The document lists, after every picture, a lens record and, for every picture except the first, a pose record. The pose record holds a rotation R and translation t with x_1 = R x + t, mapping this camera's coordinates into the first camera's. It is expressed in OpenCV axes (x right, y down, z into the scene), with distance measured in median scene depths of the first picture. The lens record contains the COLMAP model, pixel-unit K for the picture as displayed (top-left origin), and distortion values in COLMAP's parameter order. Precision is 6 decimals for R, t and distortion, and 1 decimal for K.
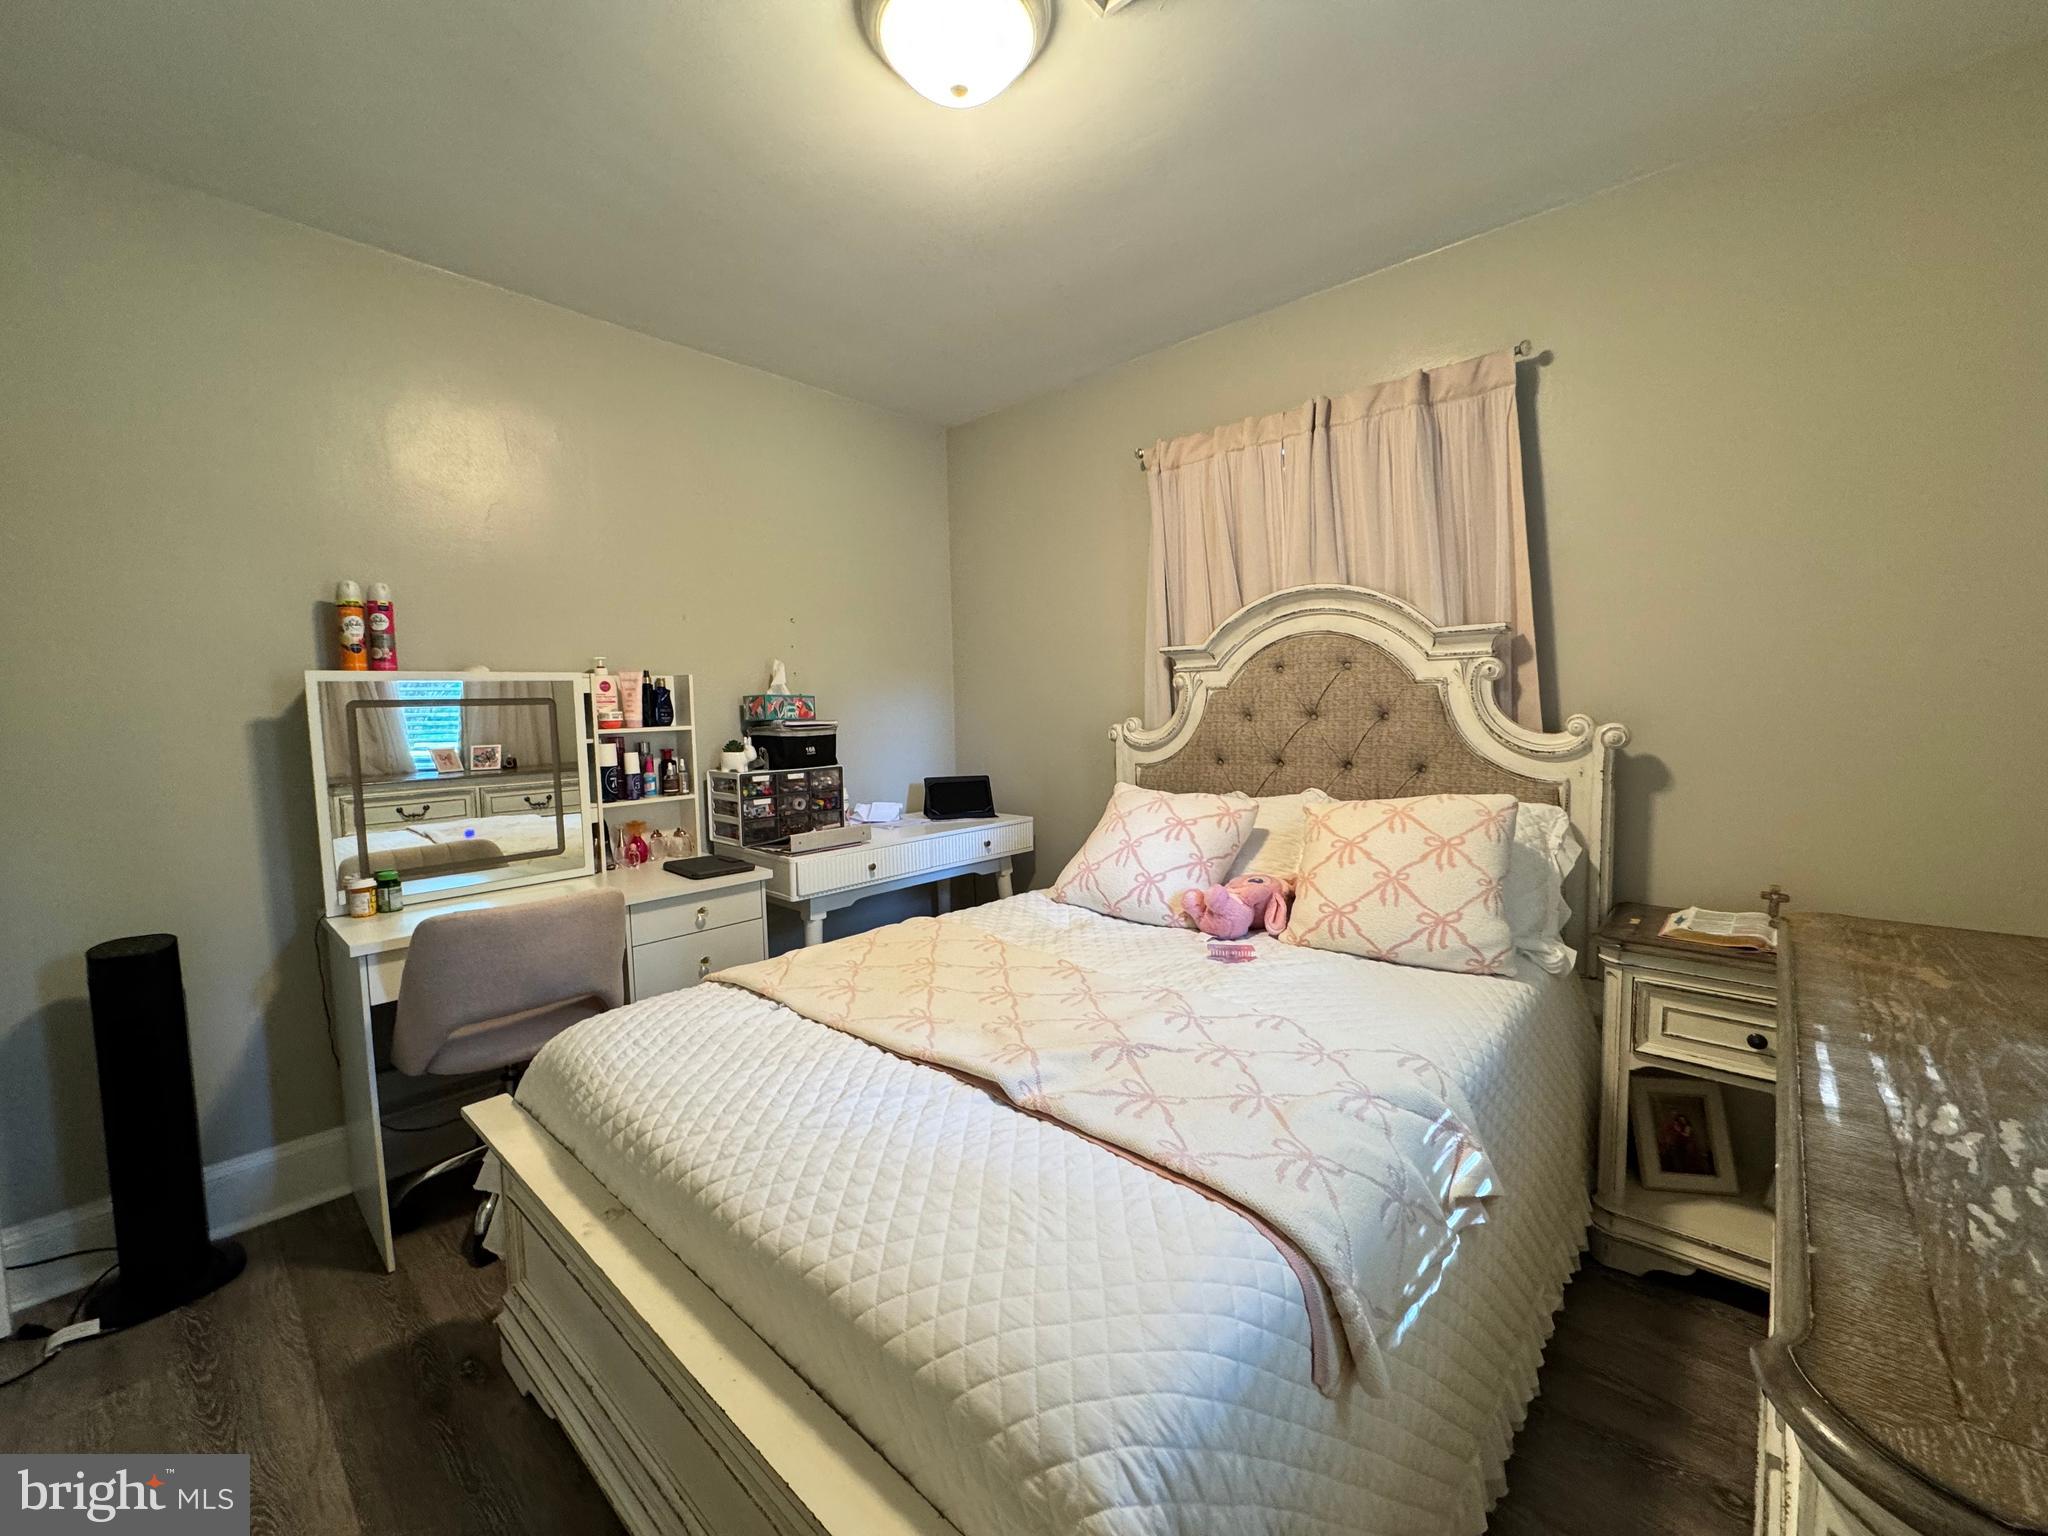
lens RADIAL K [[813.3, 0, 1021.6], [0, 813.3, 763.7], [0, 0, 1]] dist [-0.002304, -0.000207]
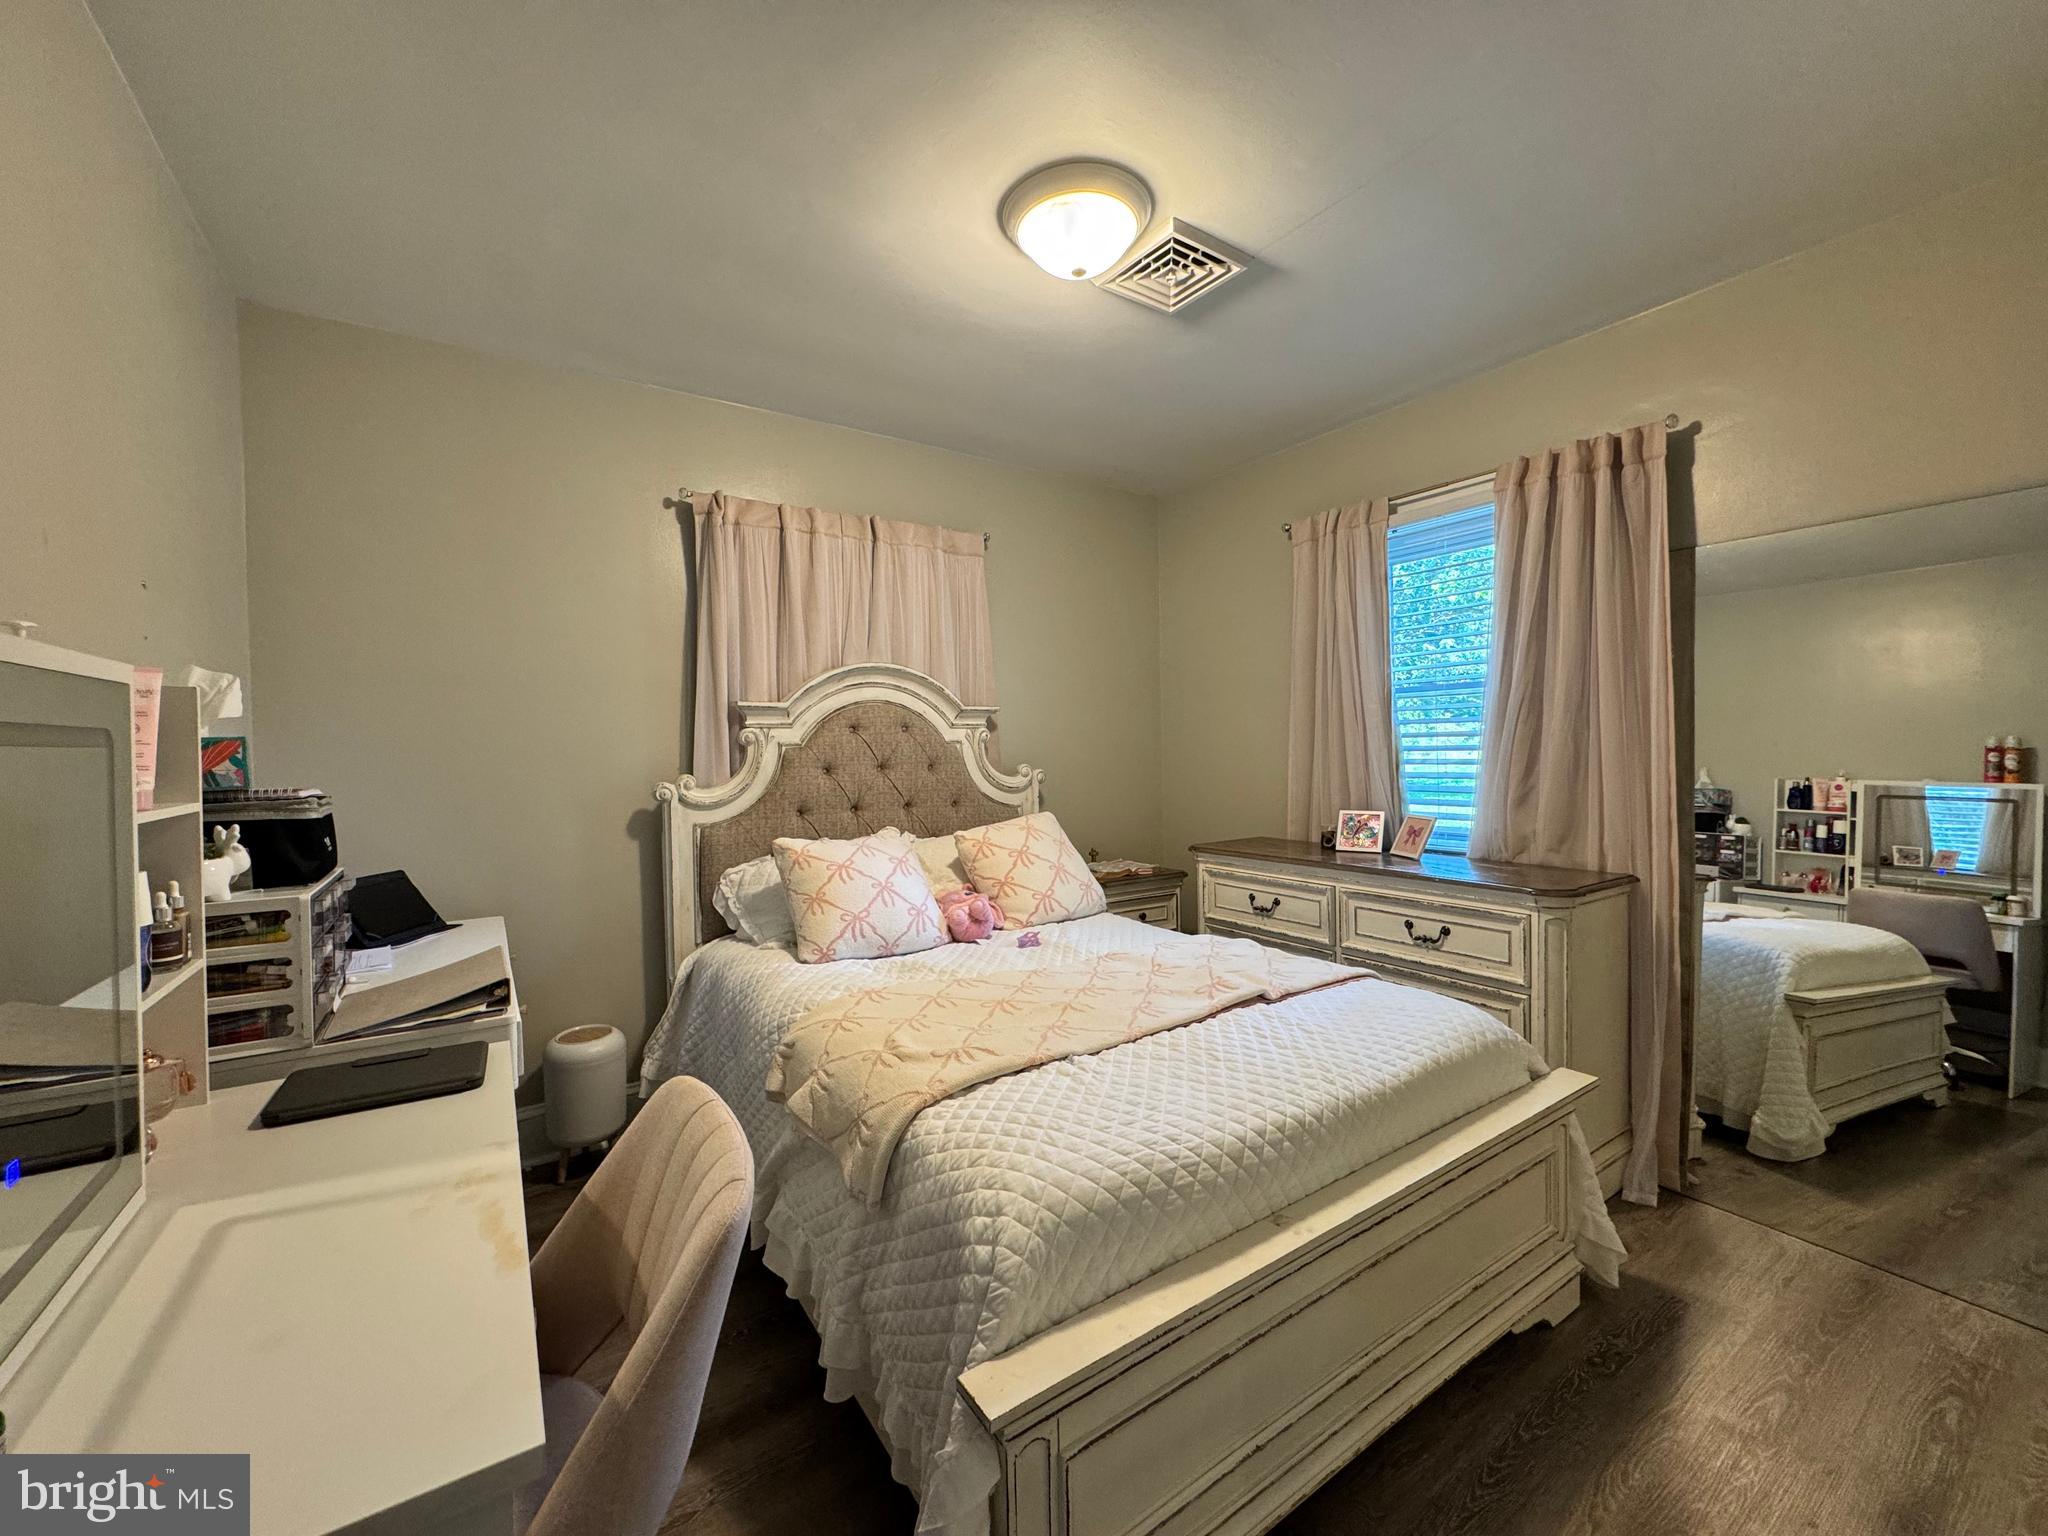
lens RADIAL K [[813.3, 0, 1021.6], [0, 813.3, 763.7], [0, 0, 1]] dist [-0.002304, -0.000207]
pose [[0.239482, -0.000447, 0.970901, -0.817005], [0.082591, 0.996385, -0.019913, -0.024709], [-0.967382, 0.084956, 0.238653, 0.516399]]
